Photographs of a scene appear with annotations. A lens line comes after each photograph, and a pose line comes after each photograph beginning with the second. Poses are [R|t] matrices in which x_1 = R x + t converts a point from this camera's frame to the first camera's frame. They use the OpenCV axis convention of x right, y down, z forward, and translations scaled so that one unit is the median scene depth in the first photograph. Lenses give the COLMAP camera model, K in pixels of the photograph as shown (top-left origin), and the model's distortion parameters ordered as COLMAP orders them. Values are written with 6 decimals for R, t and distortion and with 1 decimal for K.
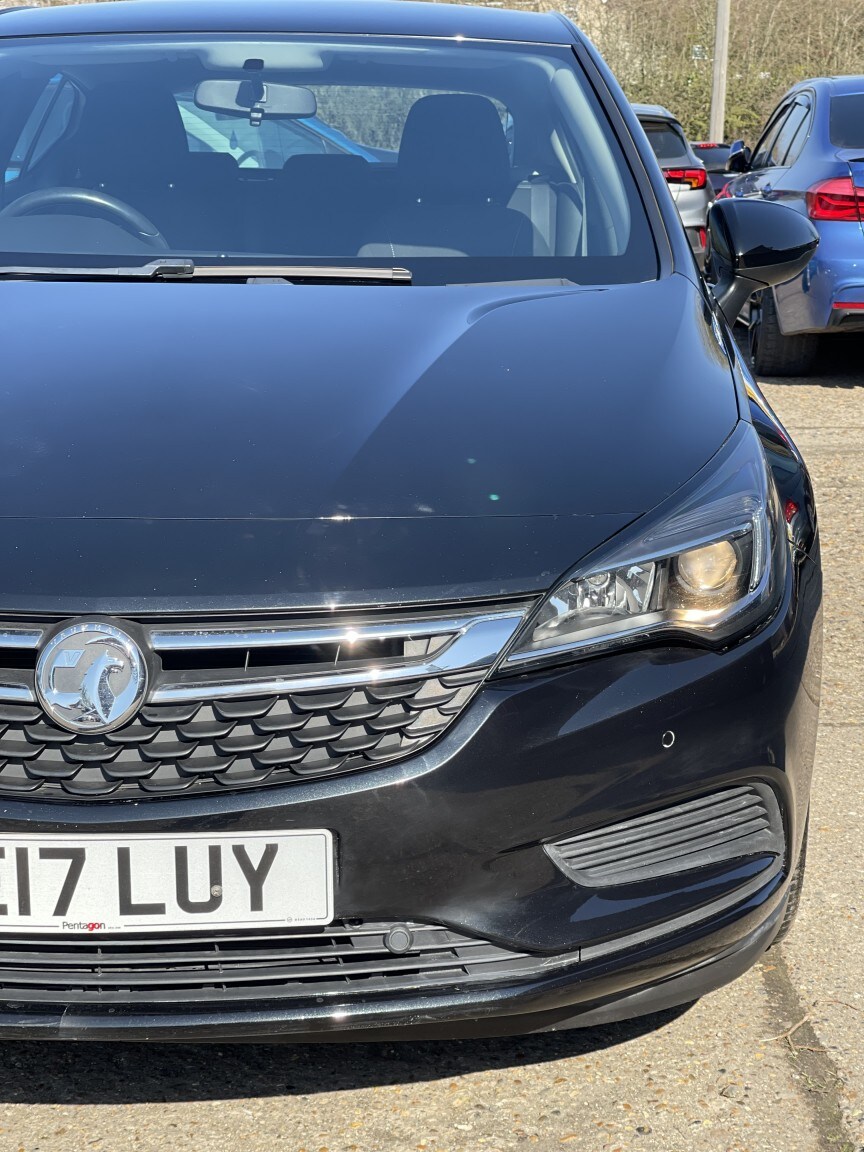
lens RADIAL K [[2150.5, 0, 454.7], [0, 2150.5, 555.7], [0, 0, 1]] dist [0.254019, -0.547001]
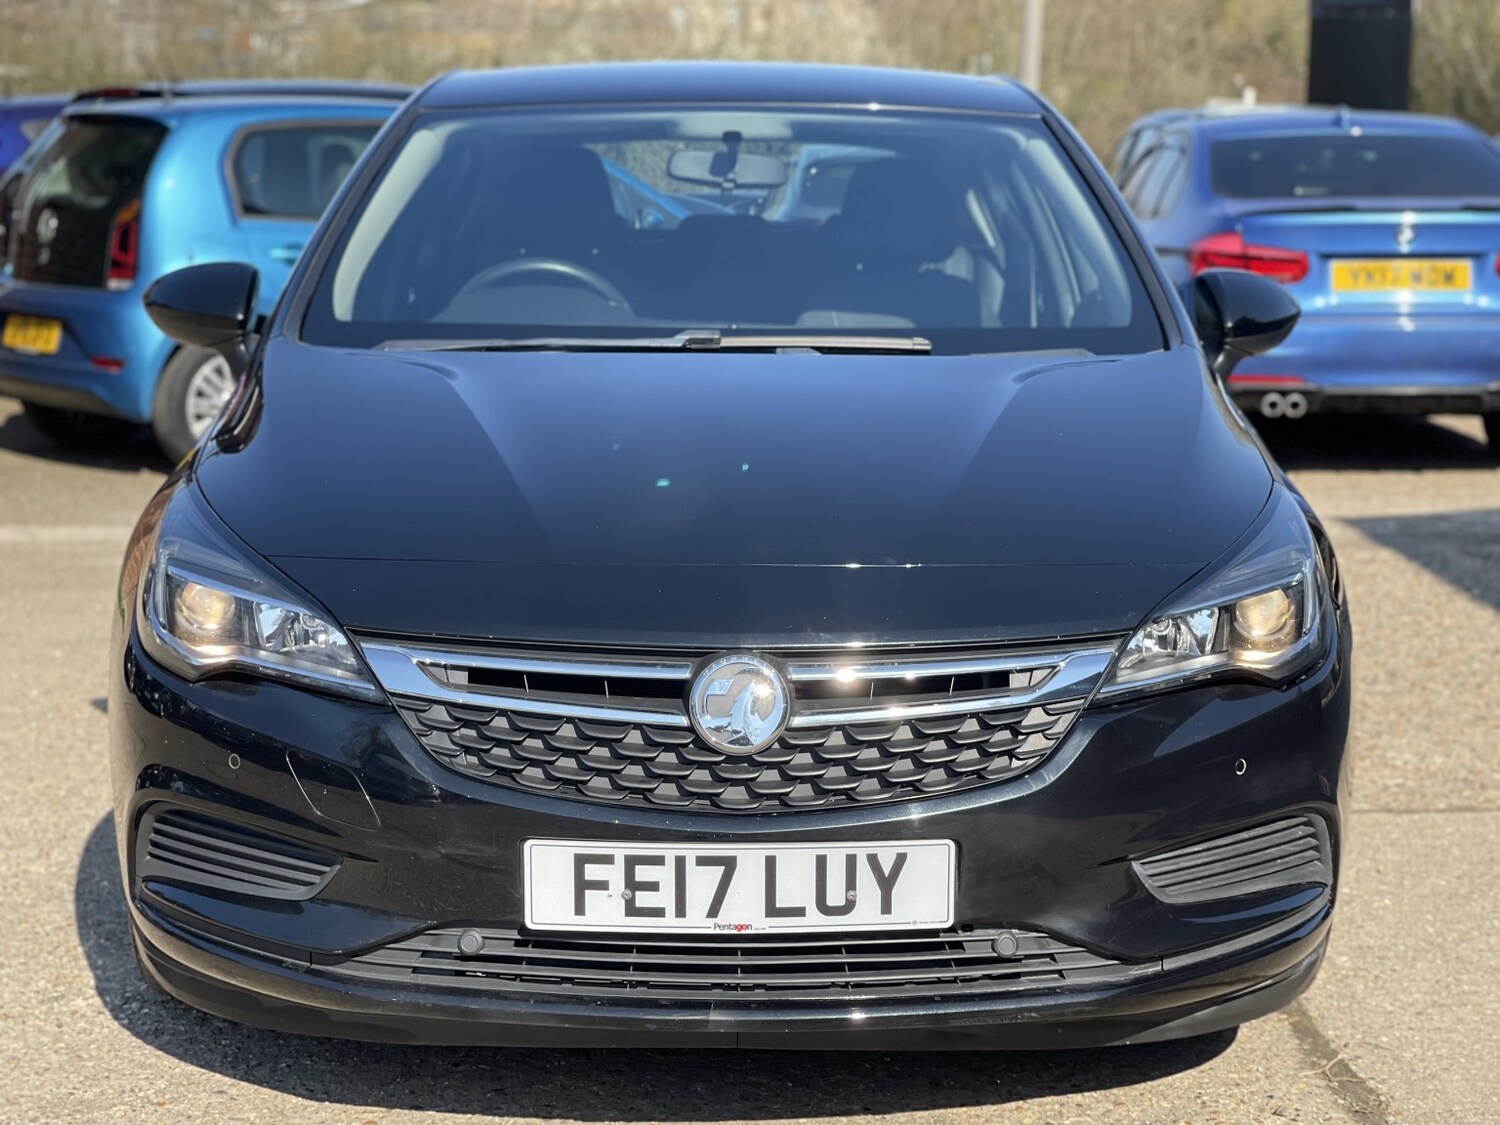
lens RADIAL K [[2799.9, 0, 757.6], [0, 2799.9, 559.3], [0, 0, 1]] dist [0.223311, -0.194536]
pose [[0.999362, -0.001909, 0.035676, -0.199091], [0.003743, 0.998671, -0.051396, 0.053038], [-0.035531, 0.051497, 0.998041, -0.429449]]
